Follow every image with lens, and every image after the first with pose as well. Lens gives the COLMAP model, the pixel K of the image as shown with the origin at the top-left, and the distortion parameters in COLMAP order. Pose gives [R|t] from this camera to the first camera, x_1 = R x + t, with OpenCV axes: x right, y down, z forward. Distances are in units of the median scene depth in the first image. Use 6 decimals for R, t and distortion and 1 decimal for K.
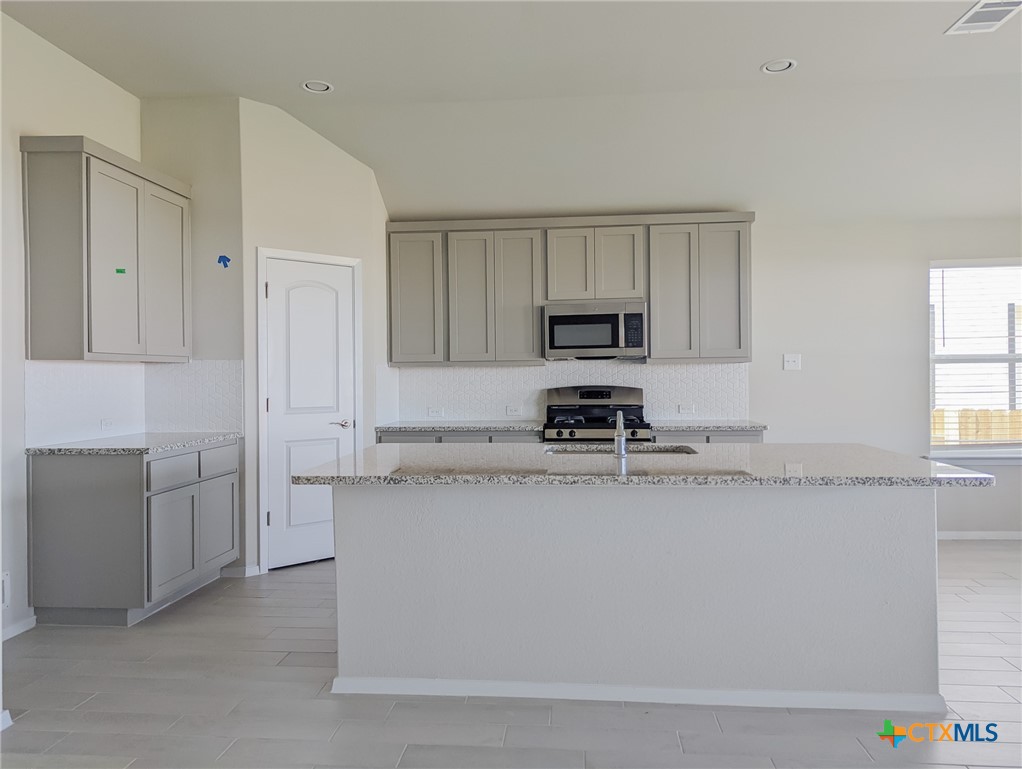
lens RADIAL K [[692.4, 0, 511.0], [0, 692.4, 384.5], [0, 0, 1]] dist [0.009361, 0.000918]
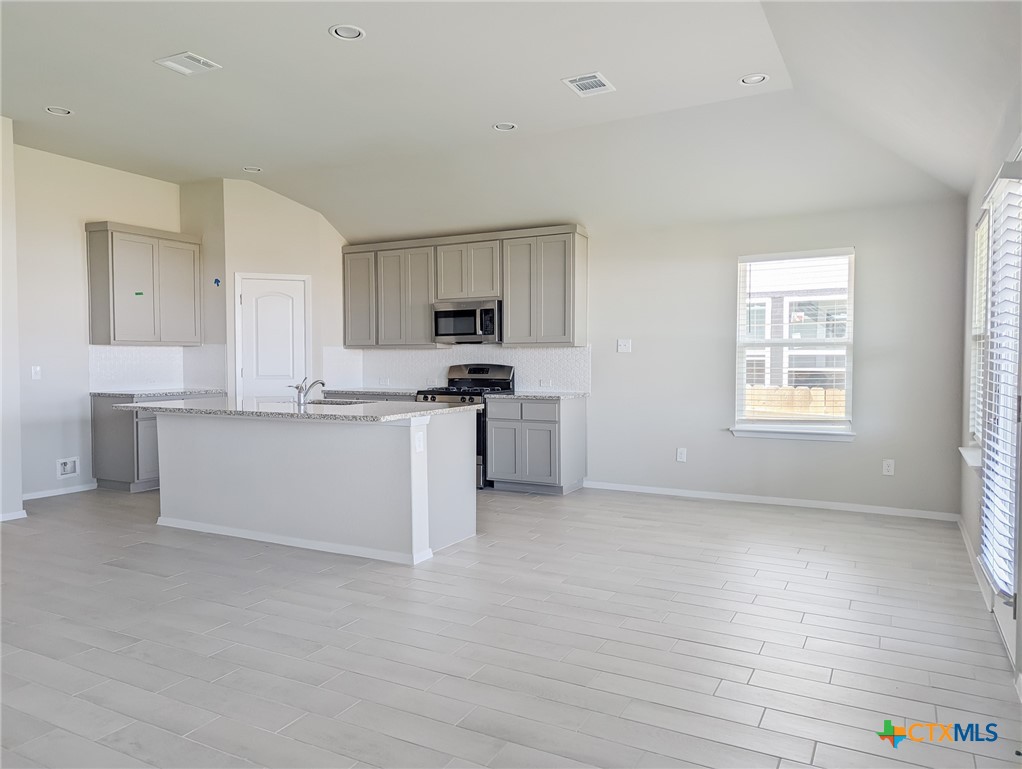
lens RADIAL K [[692.4, 0, 511.0], [0, 692.4, 384.5], [0, 0, 1]] dist [0.009361, 0.000918]
pose [[0.923246, 0.023307, -0.383501, 0.710894], [-0.012830, 0.999472, 0.029856, 0.000986], [0.383994, -0.022644, 0.923058, -0.188890]]
